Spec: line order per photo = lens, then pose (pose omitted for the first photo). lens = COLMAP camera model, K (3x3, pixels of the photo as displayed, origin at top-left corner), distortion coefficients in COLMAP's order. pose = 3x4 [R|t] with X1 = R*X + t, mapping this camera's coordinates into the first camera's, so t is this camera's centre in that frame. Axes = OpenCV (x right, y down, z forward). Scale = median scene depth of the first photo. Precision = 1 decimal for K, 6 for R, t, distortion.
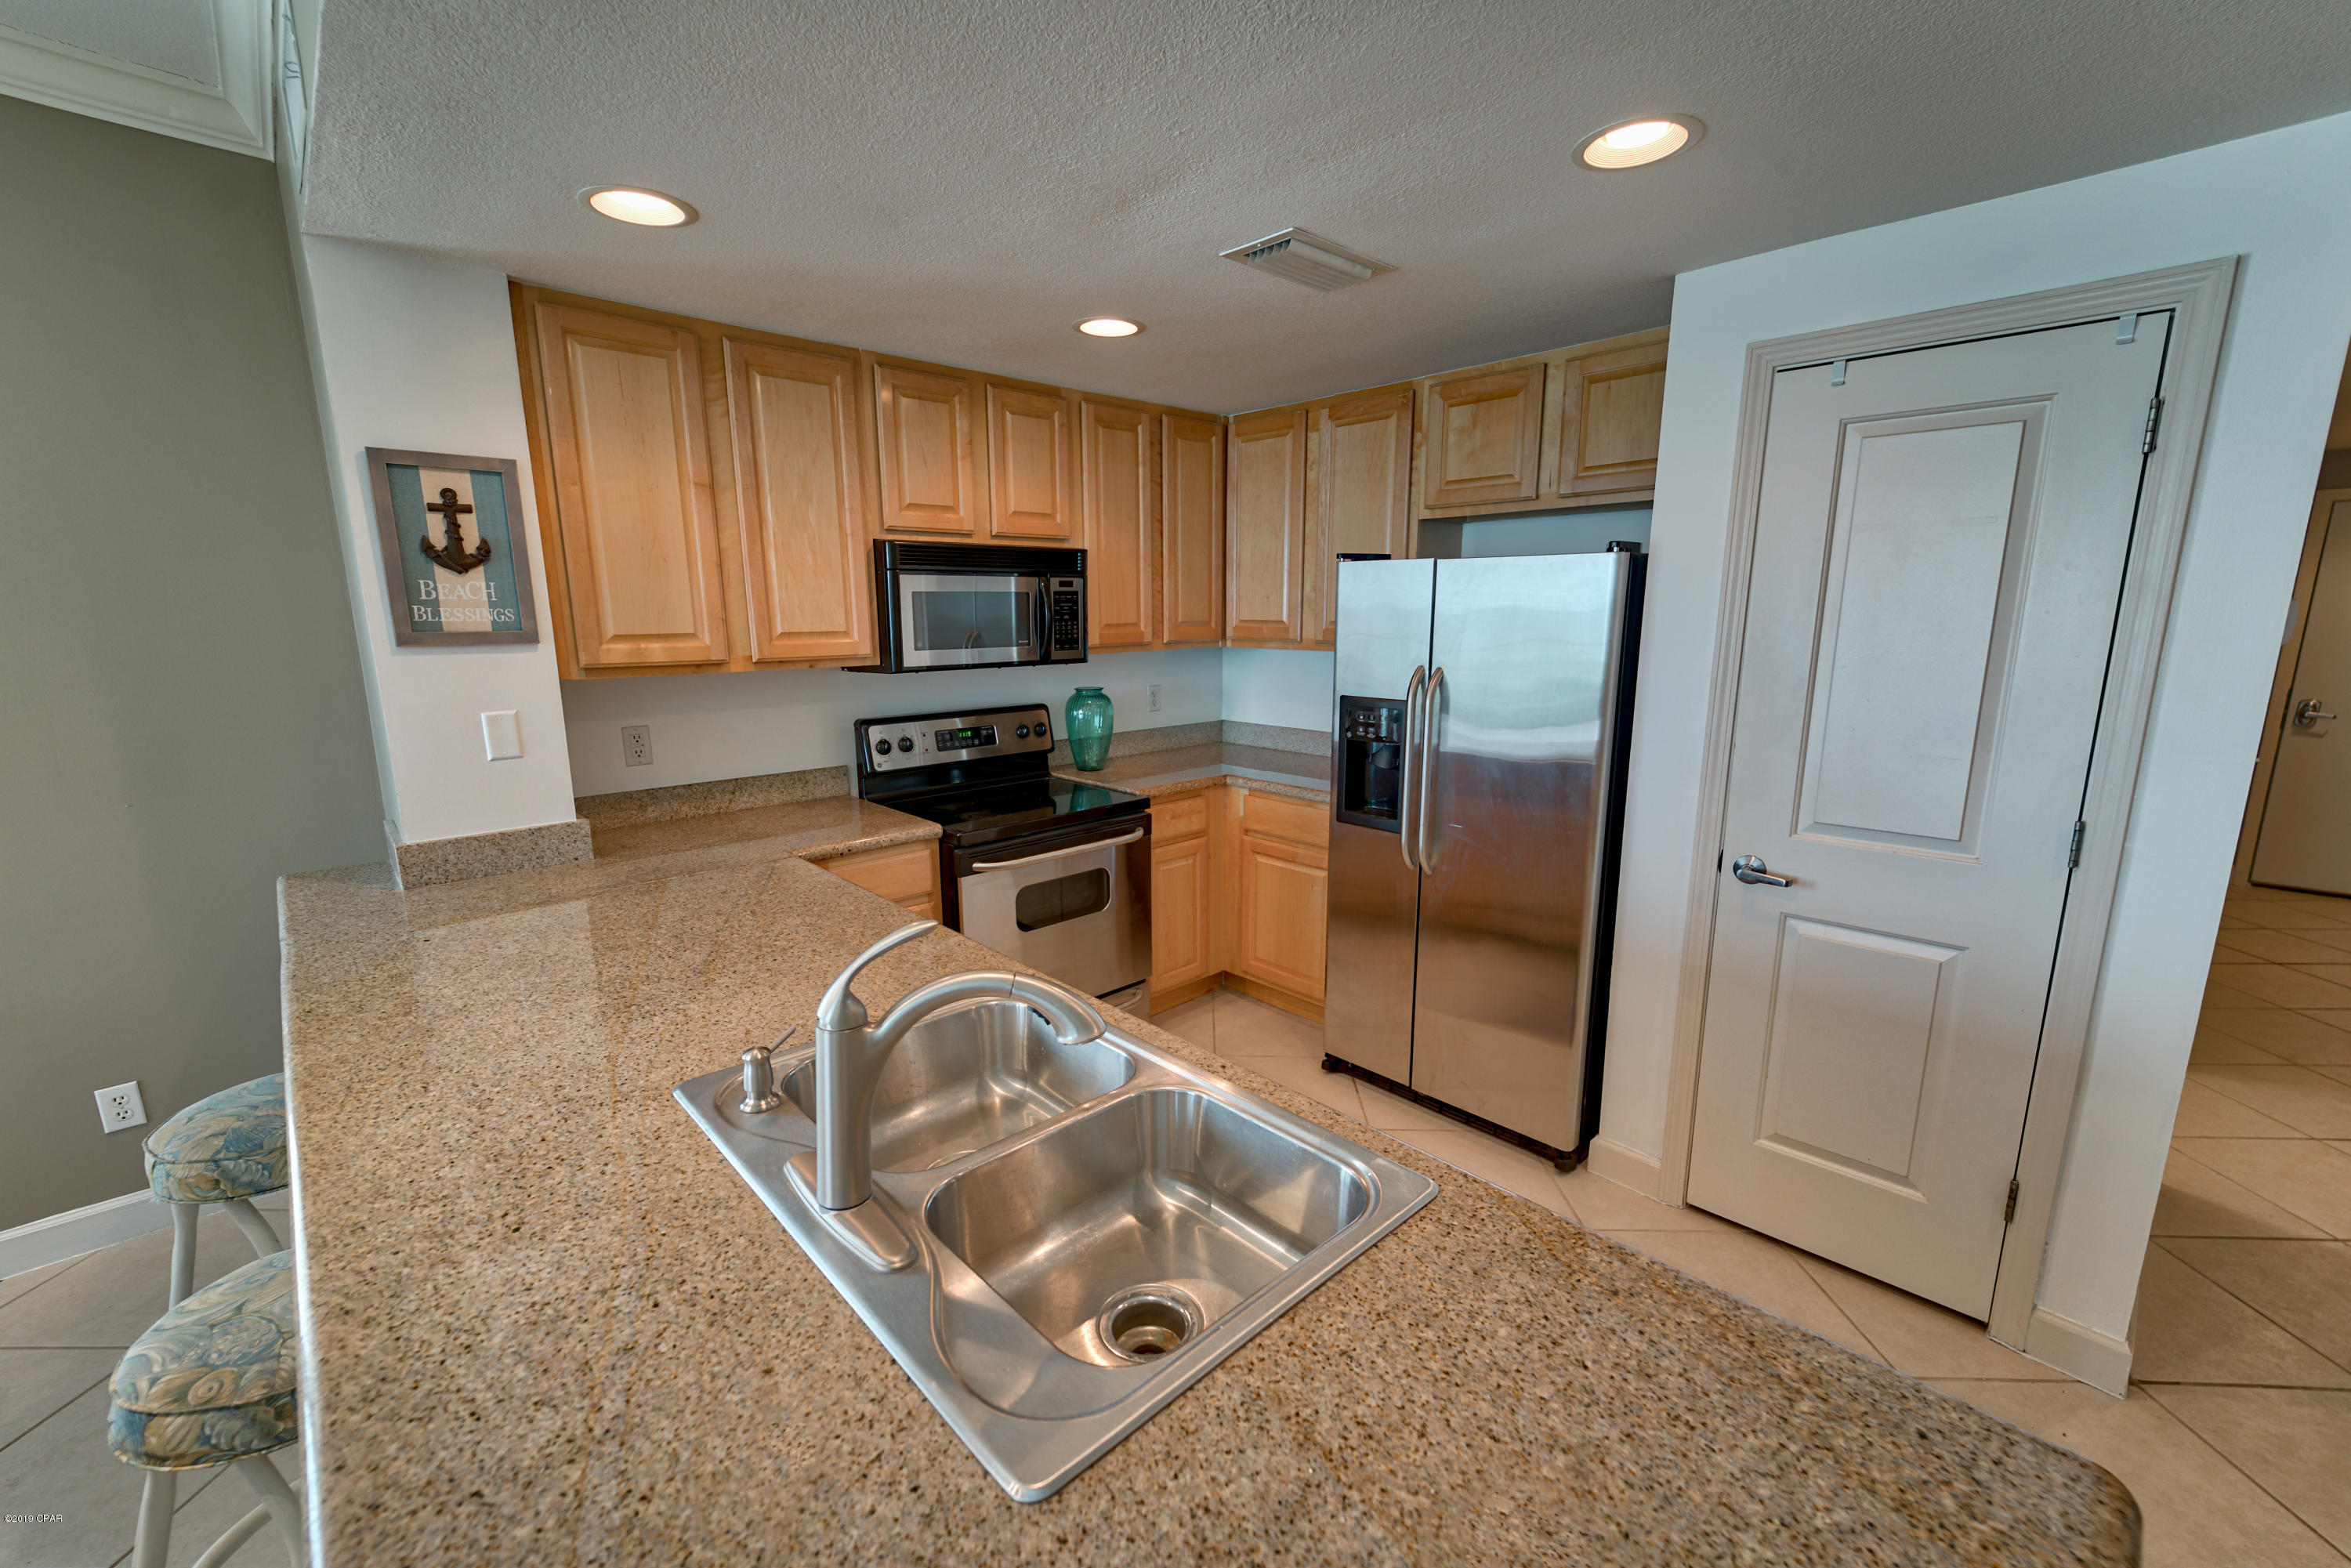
lens RADIAL K [[942.8, 0, 1176.2], [0, 942.8, 790.4], [0, 0, 1]] dist [-0.000706, -0.000066]
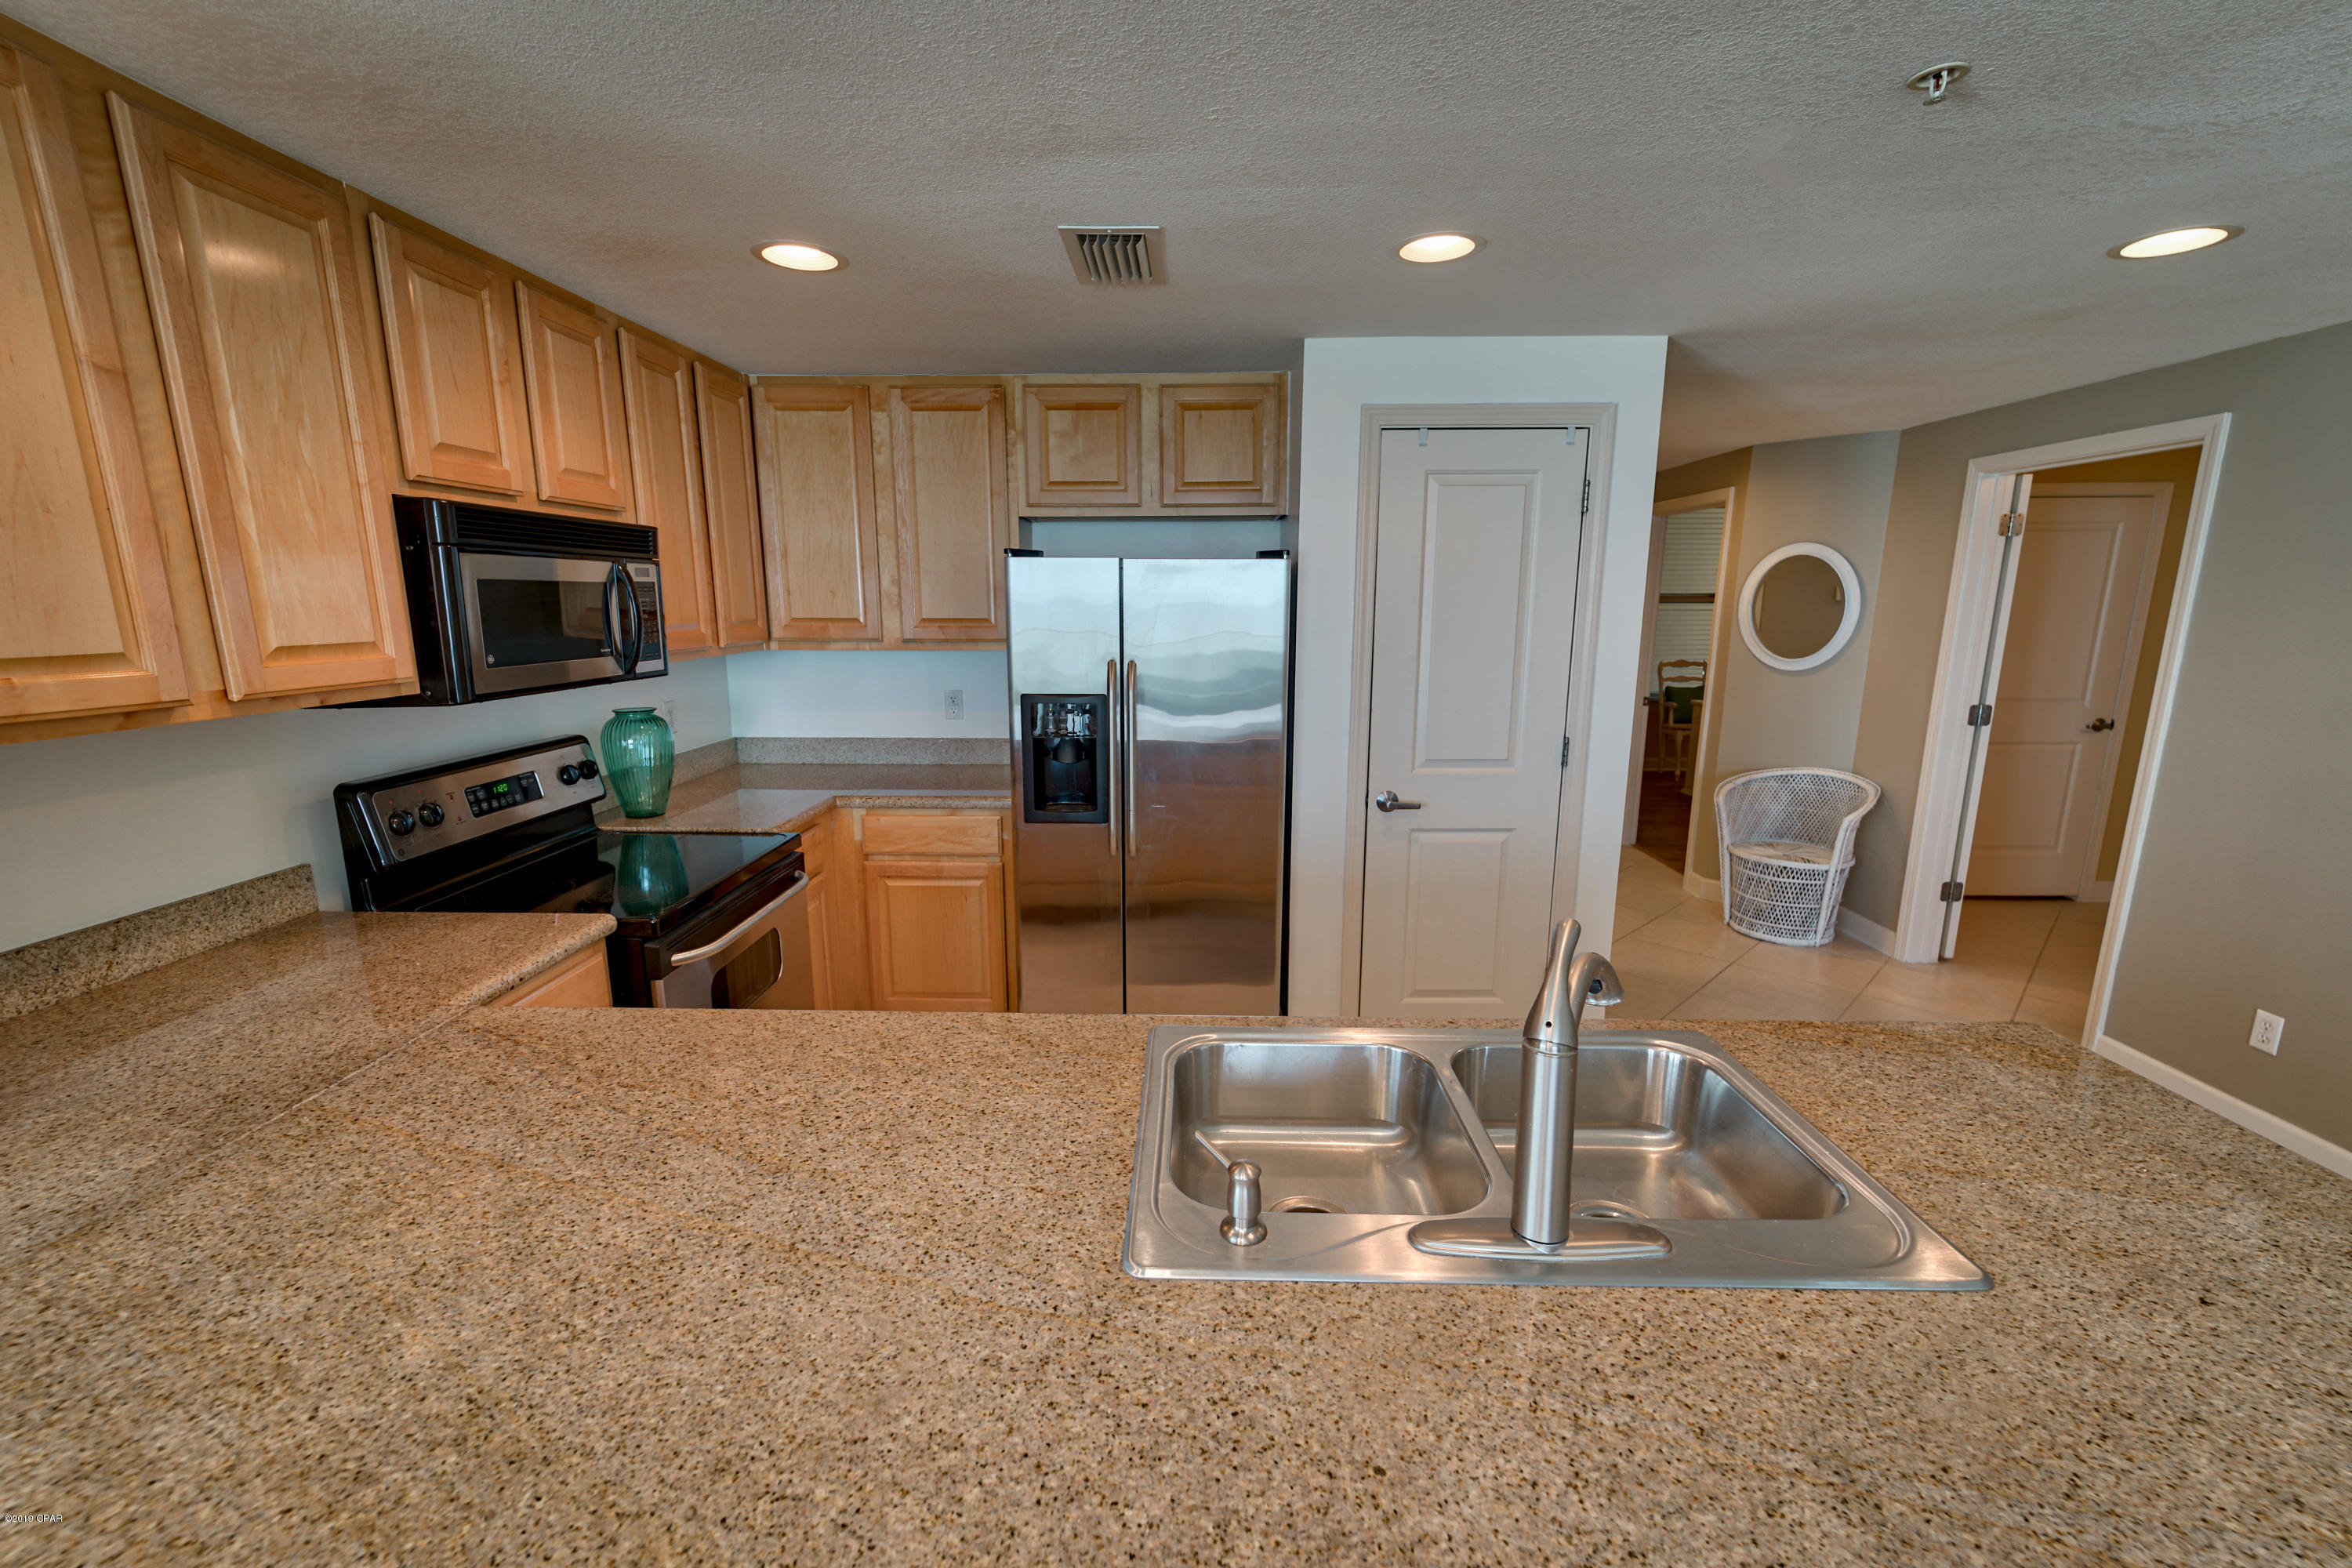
lens RADIAL K [[955.8, 0, 1174.5], [0, 955.8, 793.1], [0, 0, 1]] dist [0.001727, -0.000180]
pose [[0.703998, -0.136591, 0.696943, -0.424107], [0.132410, 0.989368, 0.060152, -0.038654], [-0.697749, 0.049935, 0.714599, 0.188874]]
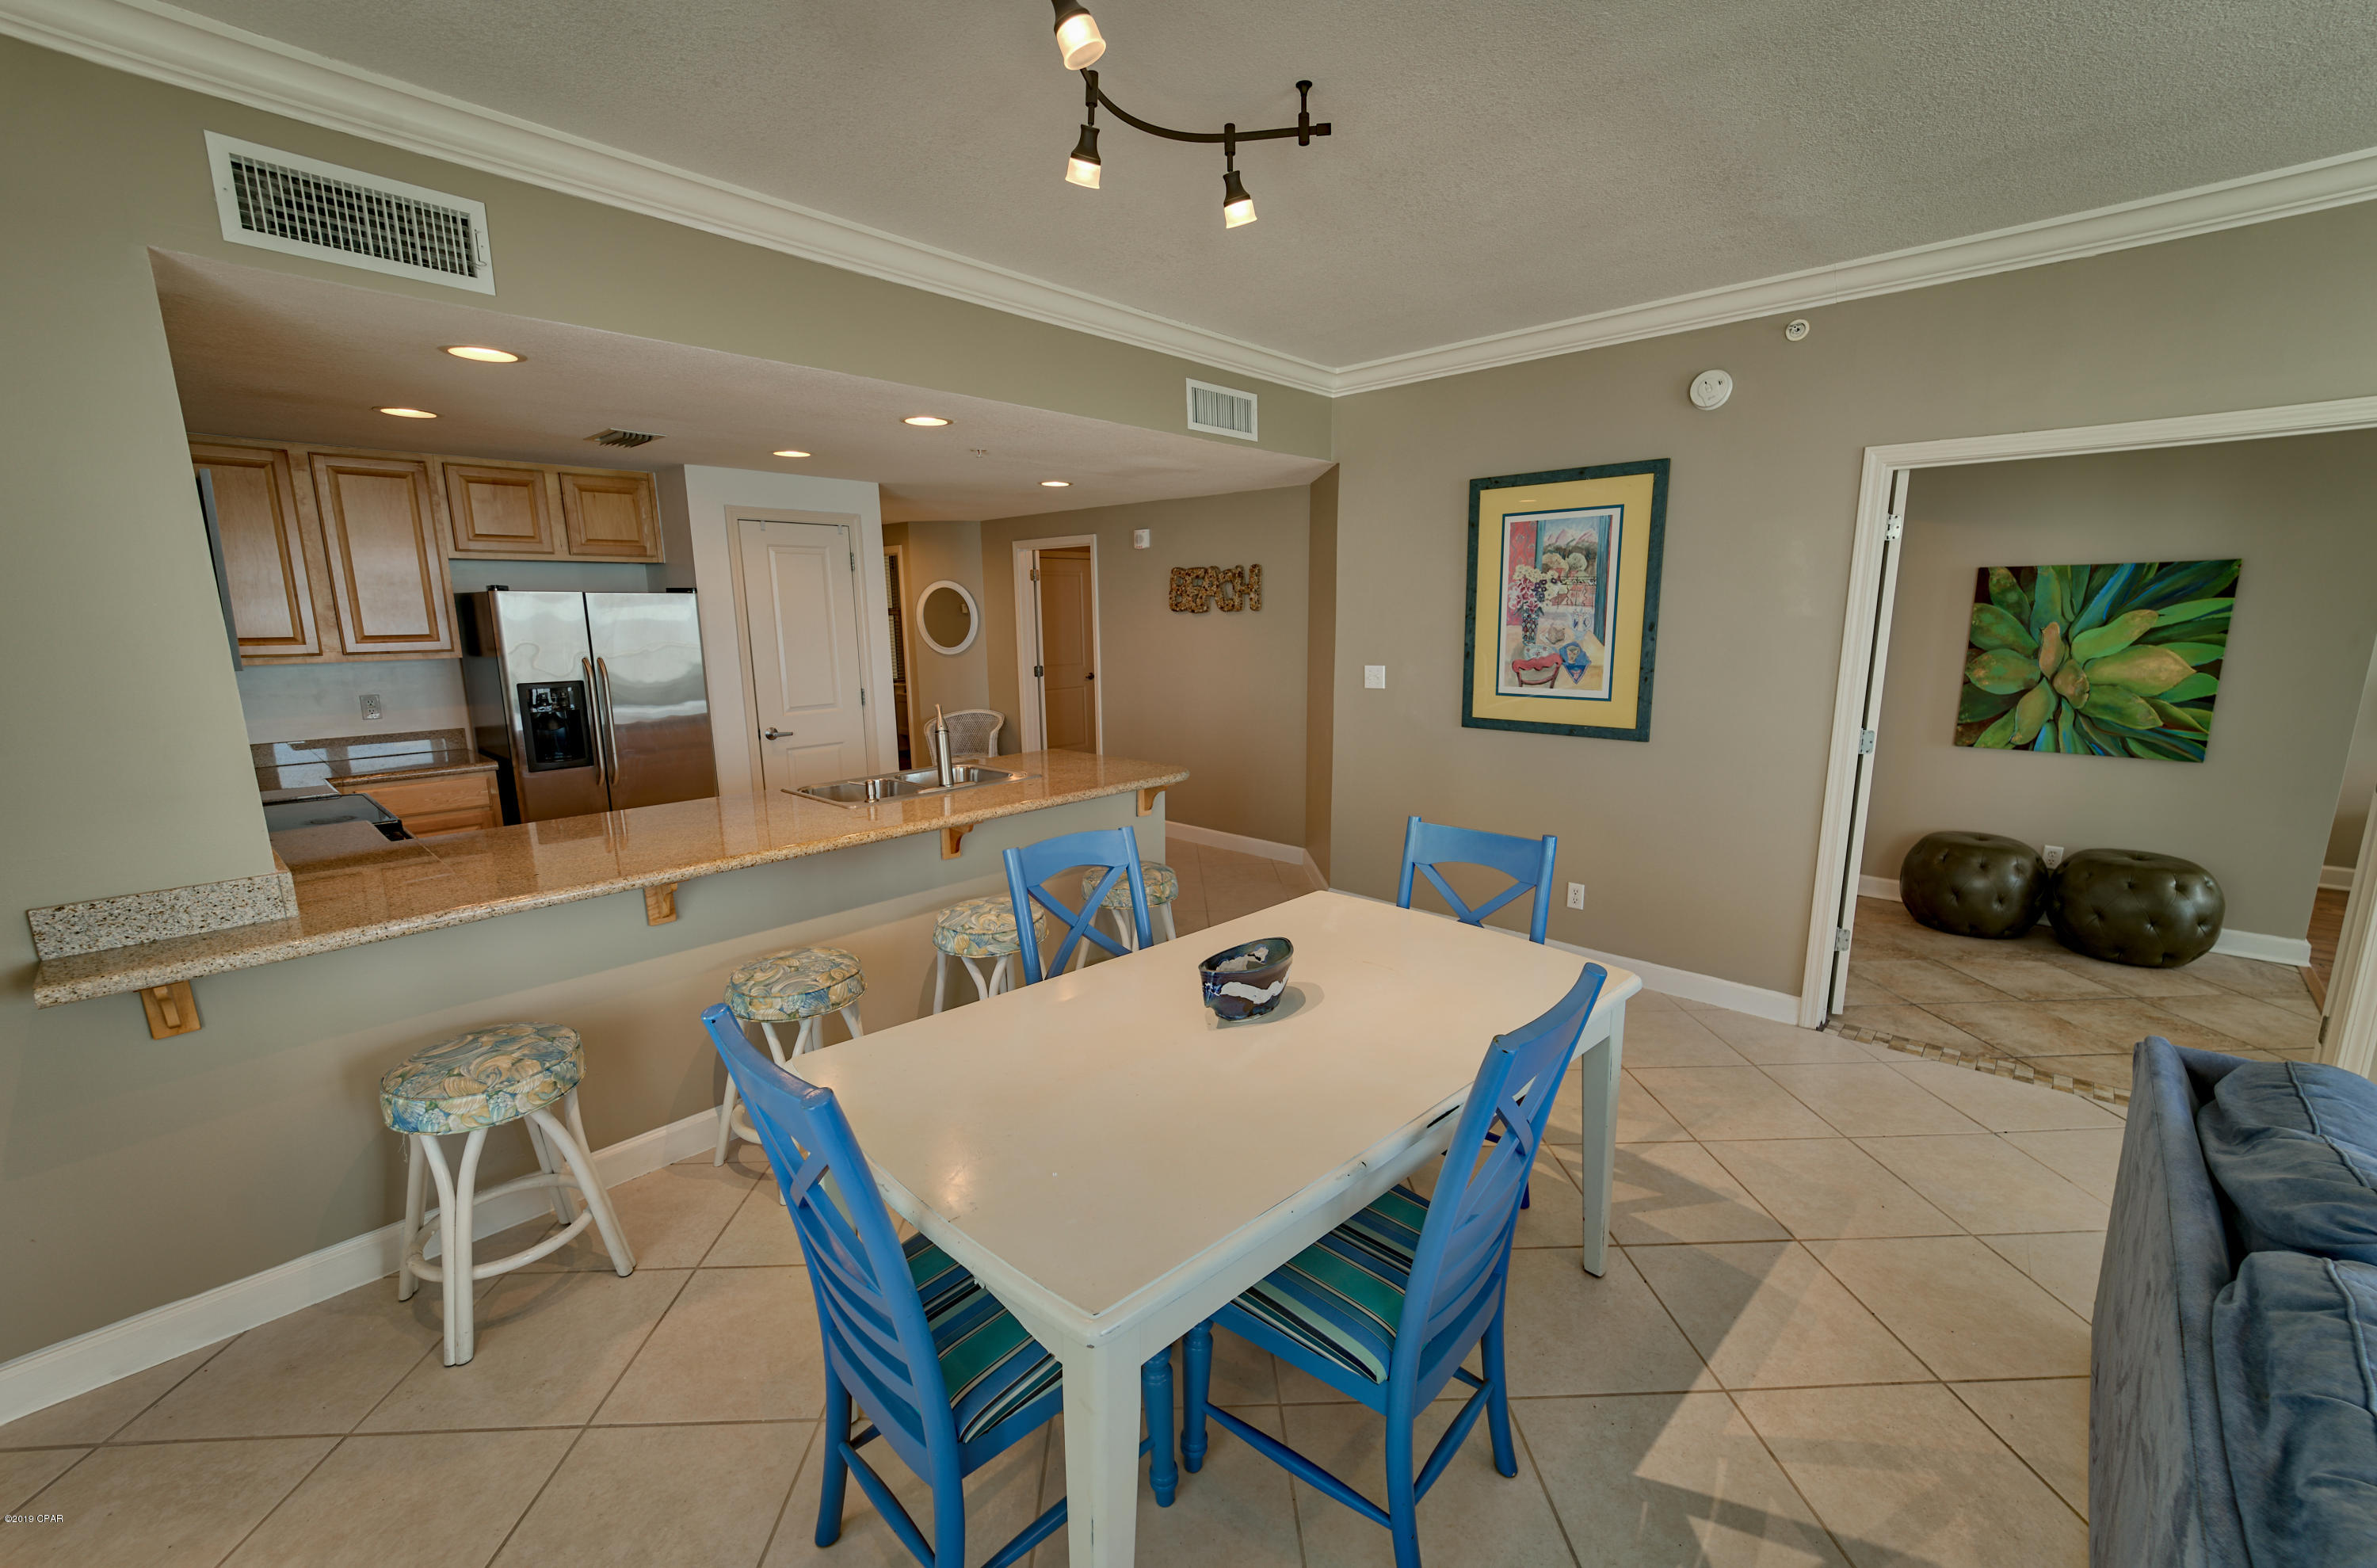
lens RADIAL K [[957.1, 0, 1198.7], [0, 957.1, 794.4], [0, 0, 1]] dist [0.000585, -0.000163]
pose [[-0.066053, -0.186119, 0.980304, -1.371719], [0.199359, 0.960180, 0.195731, -0.018270], [-0.977698, 0.208361, -0.026318, 0.061588]]
